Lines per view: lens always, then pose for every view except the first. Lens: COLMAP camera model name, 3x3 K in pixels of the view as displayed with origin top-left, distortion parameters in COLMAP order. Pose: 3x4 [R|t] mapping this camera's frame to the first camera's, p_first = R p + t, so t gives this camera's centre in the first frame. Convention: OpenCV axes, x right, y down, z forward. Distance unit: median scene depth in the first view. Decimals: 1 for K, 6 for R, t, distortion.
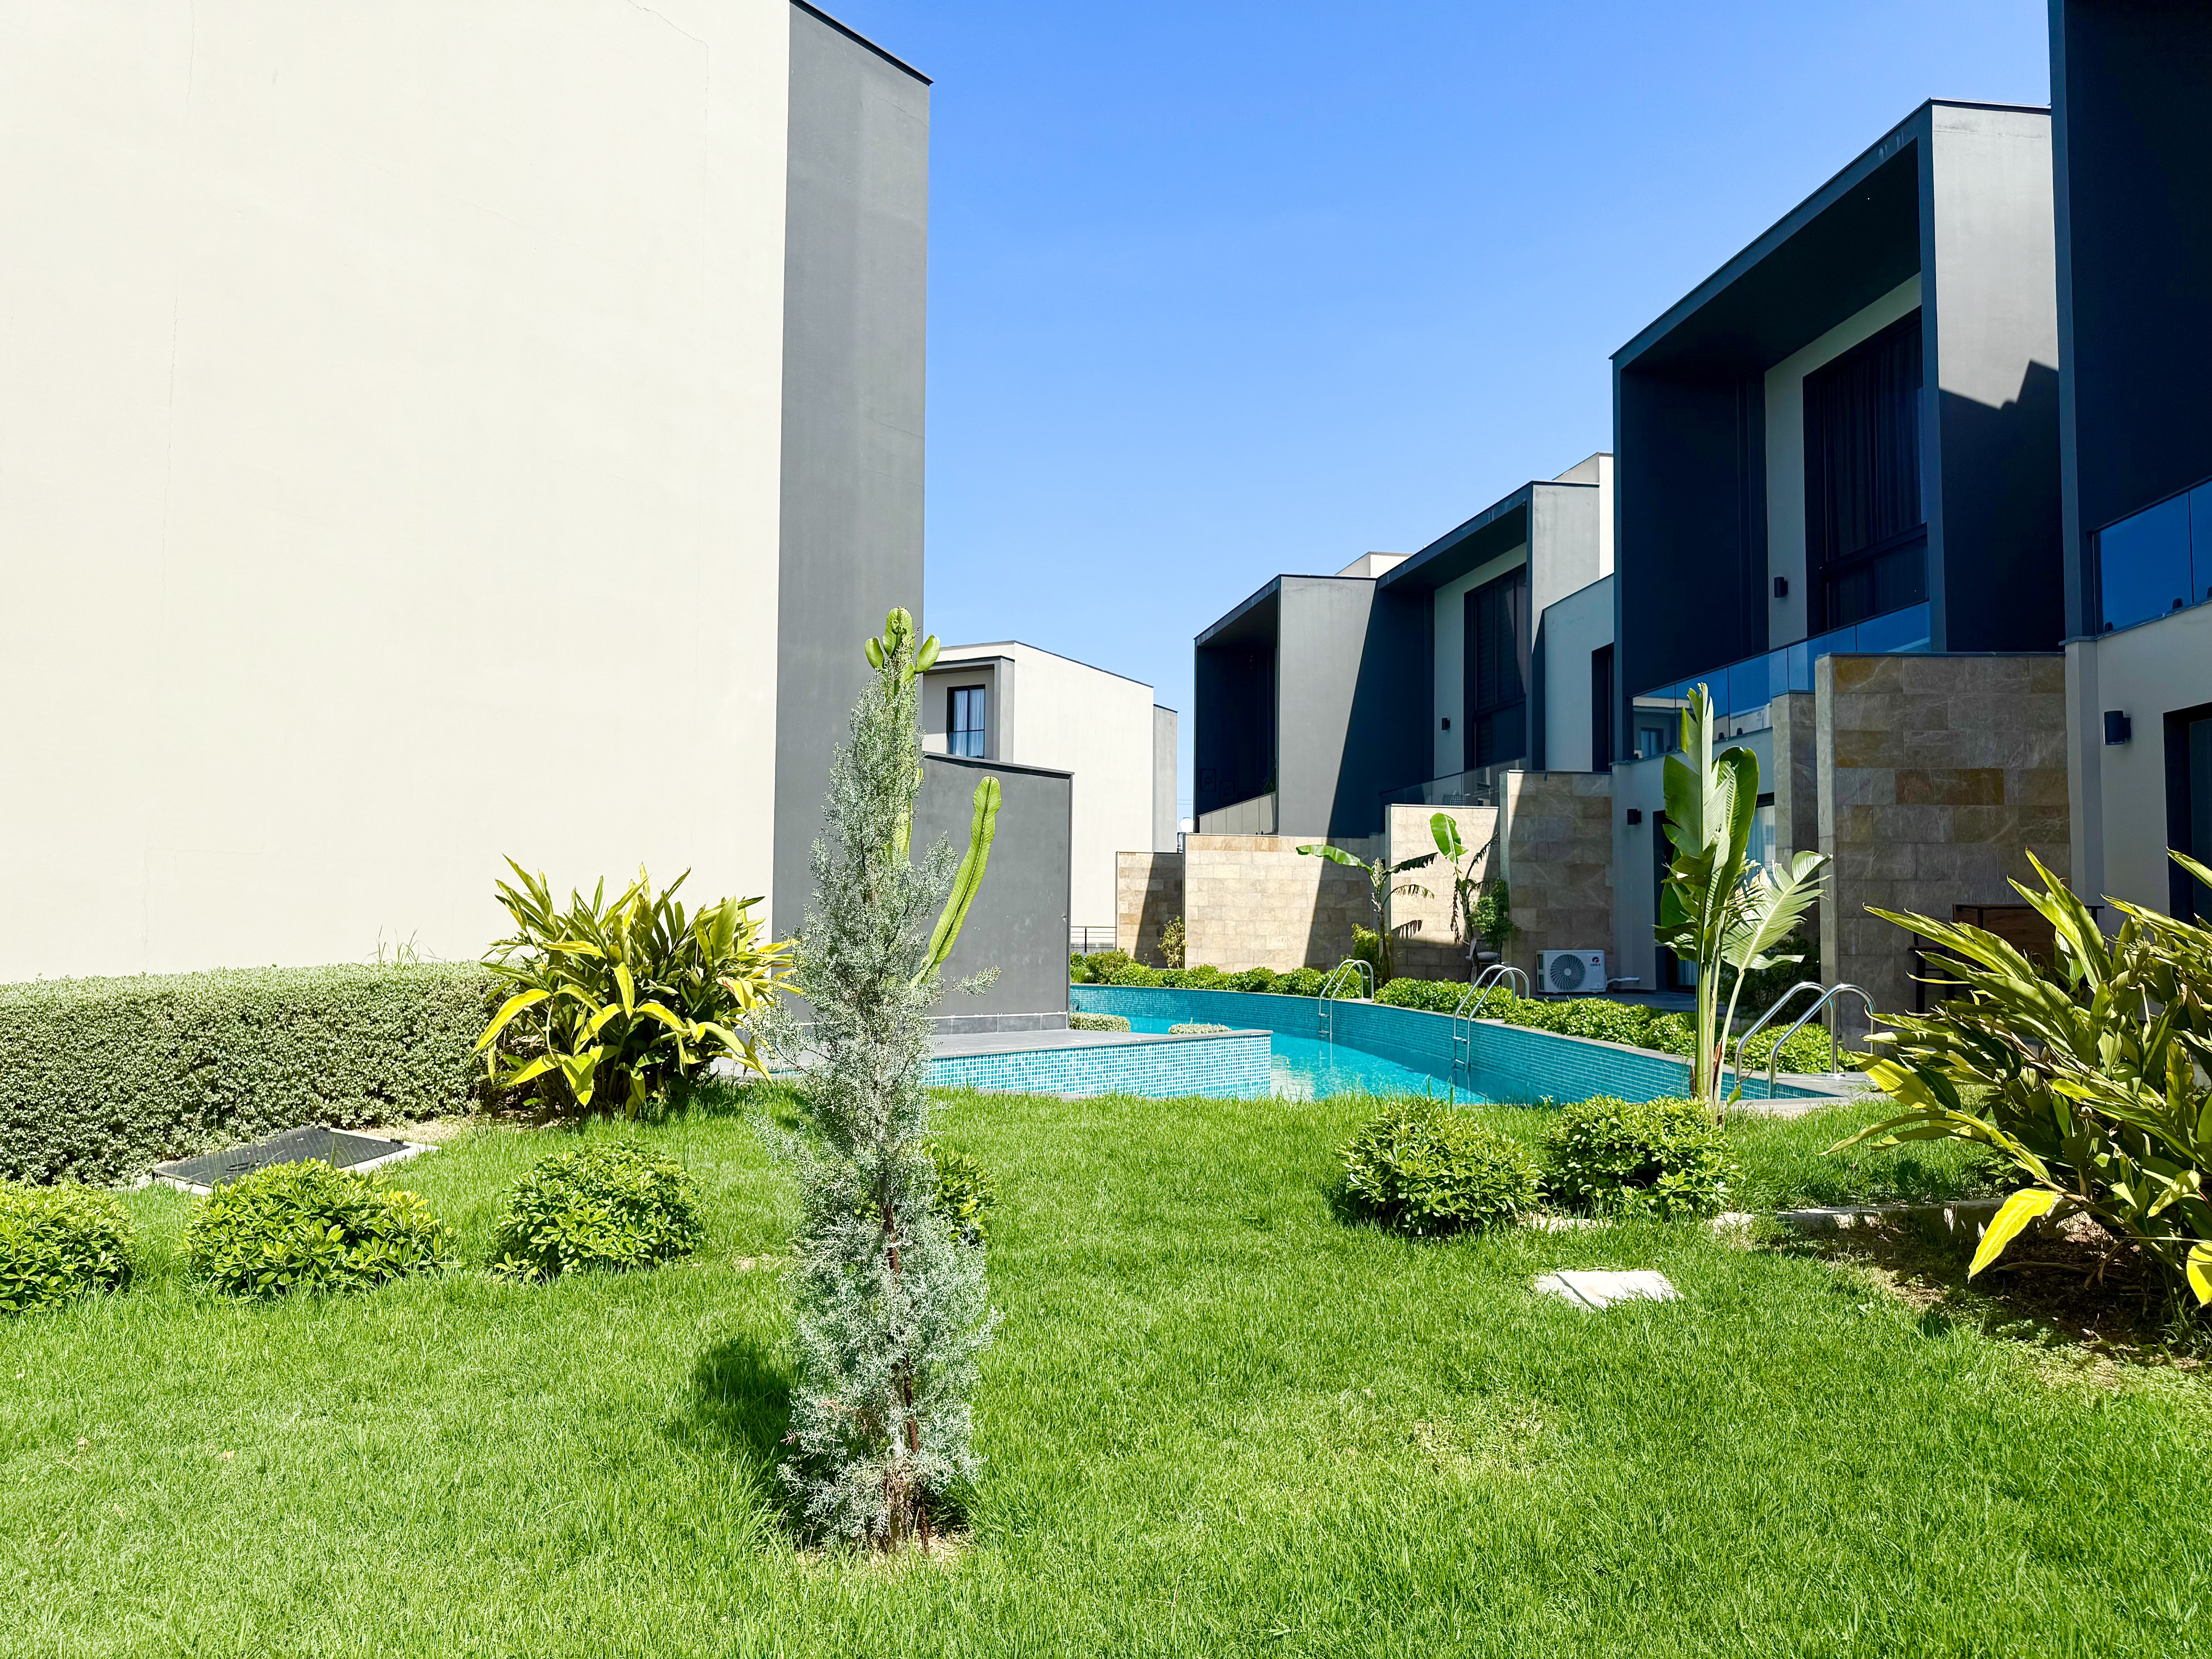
lens RADIAL K [[1551.4, 0, 1104.3], [0, 1551.4, 840.2], [0, 0, 1]] dist [0.055896, -0.070360]
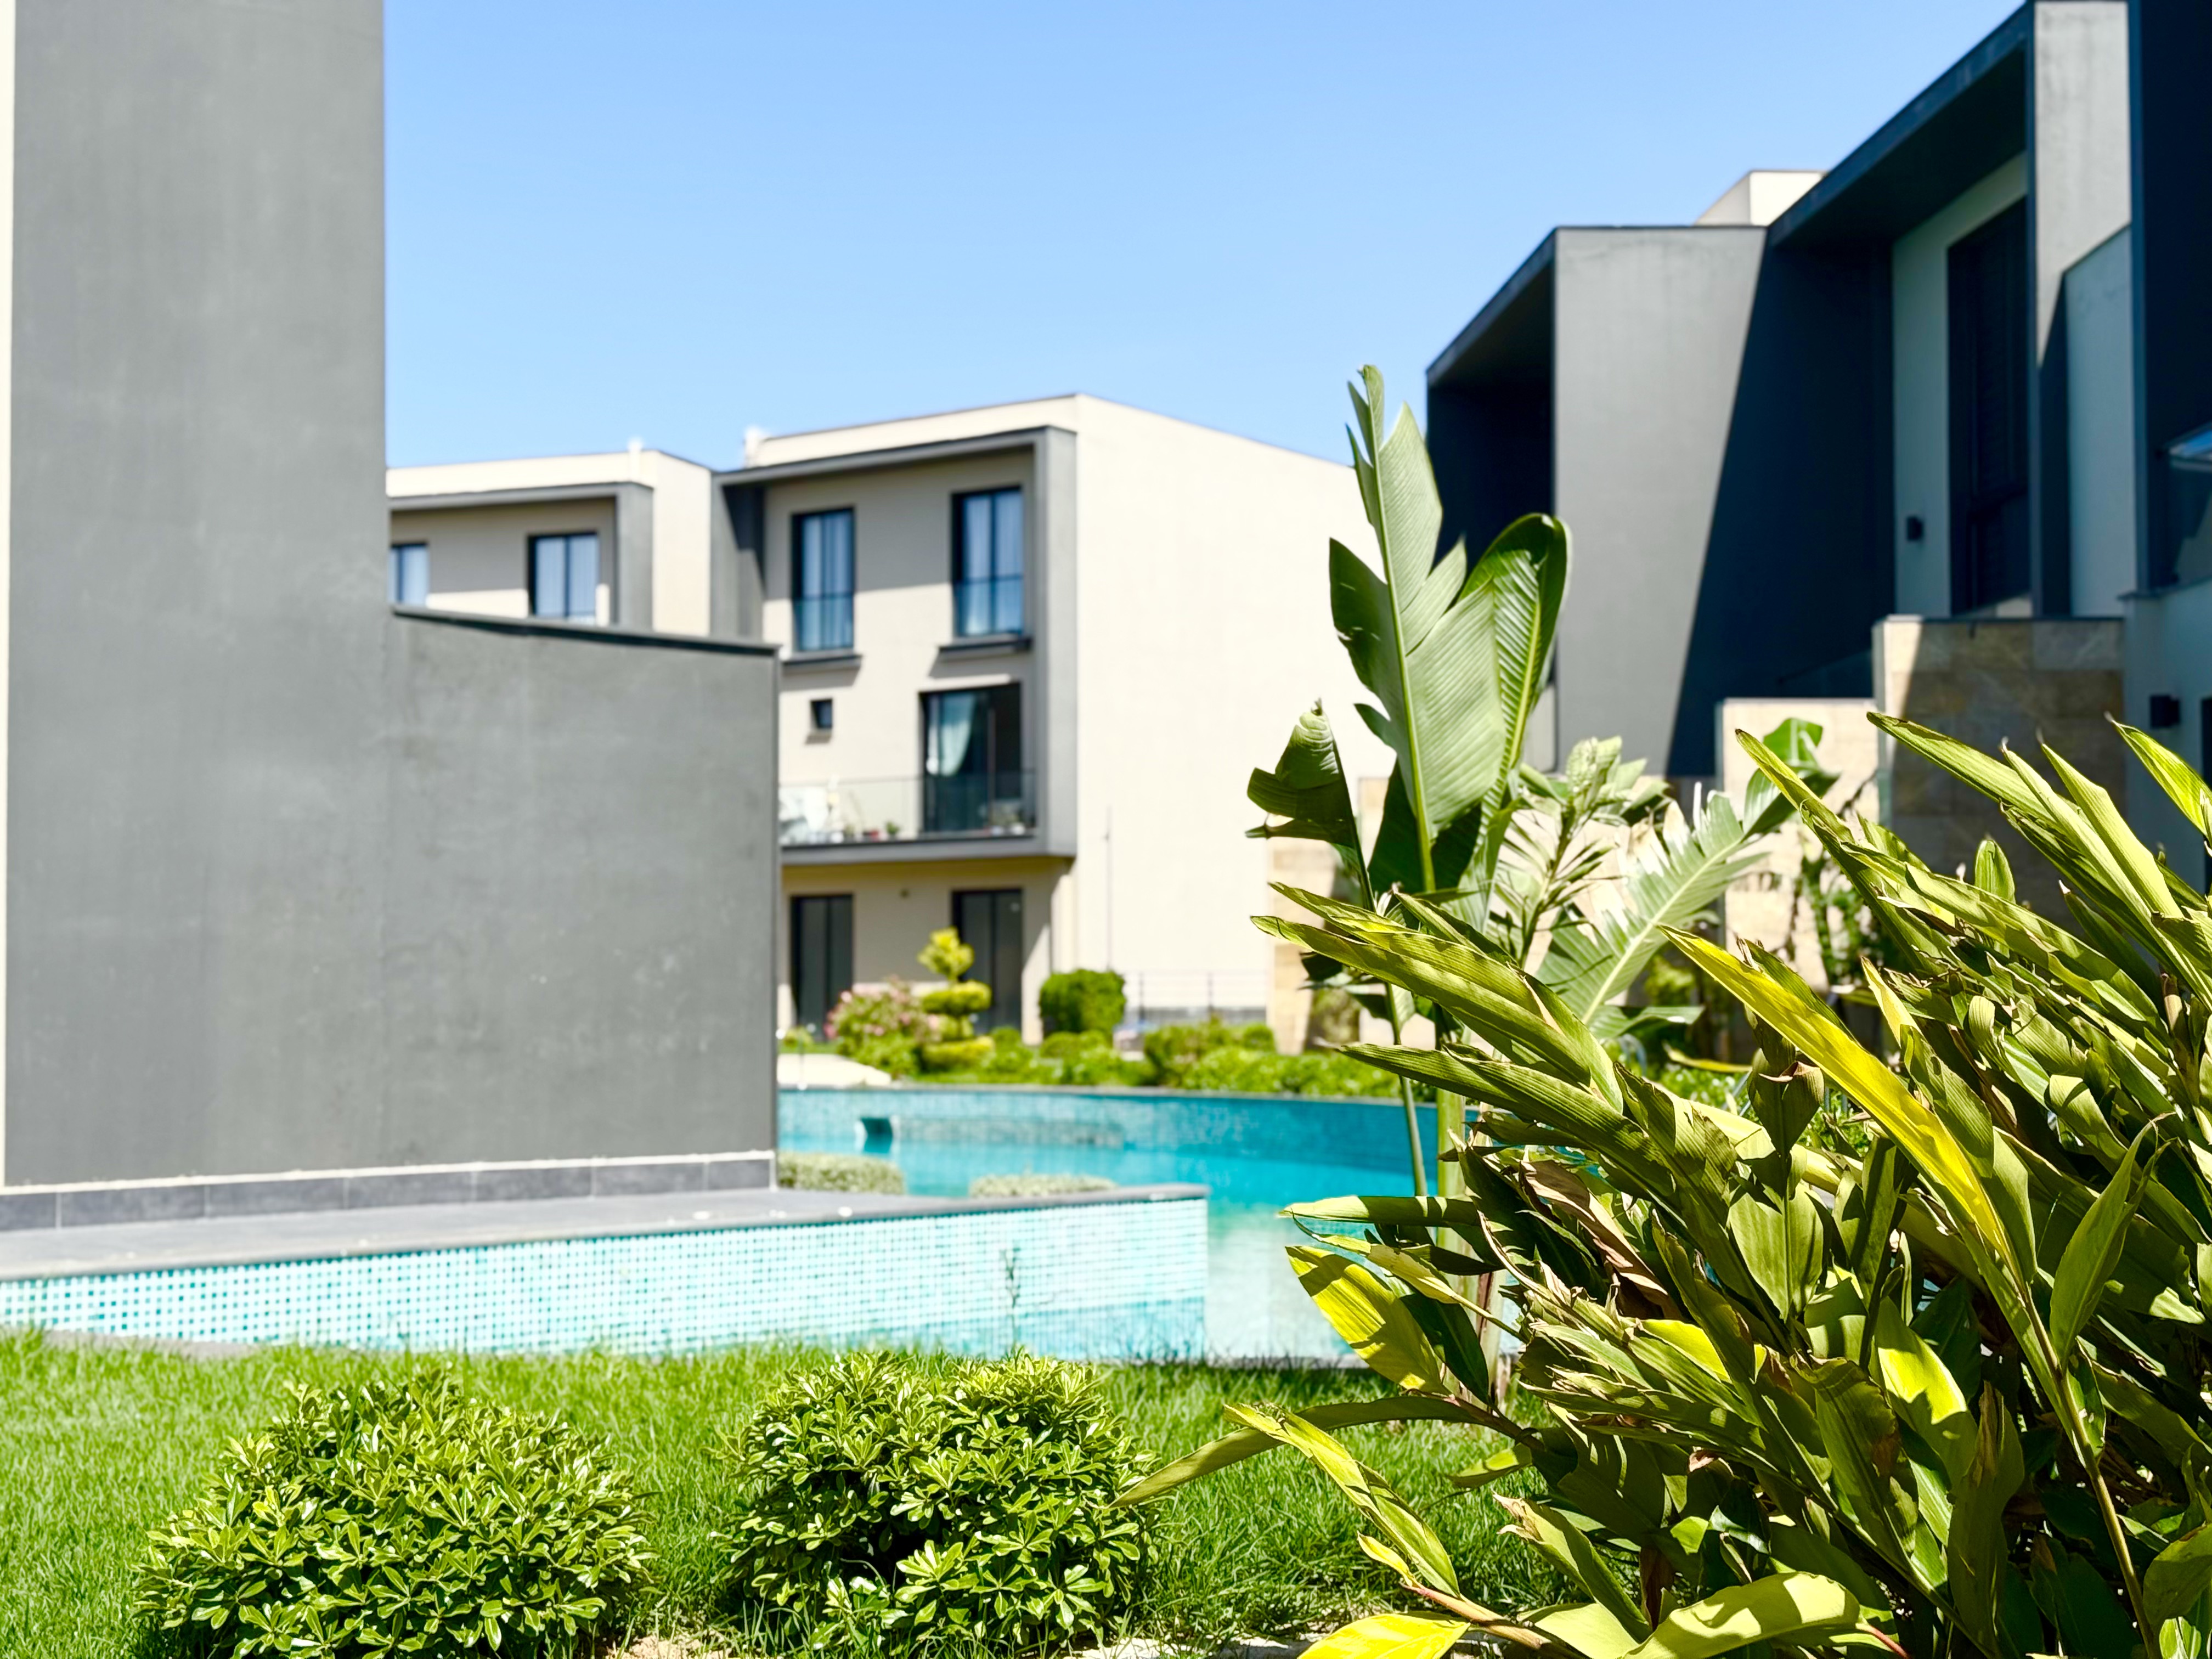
lens RADIAL K [[3093.5, 0, 1106.0], [0, 3093.5, 829.5], [0, 0, 1]] dist [0.206817, -0.792350]
pose [[0.992411, -0.020422, -0.121254, 0.108694], [0.021426, 0.999746, 0.006981, 0.004672], [0.121081, -0.009526, 0.992597, 0.042939]]
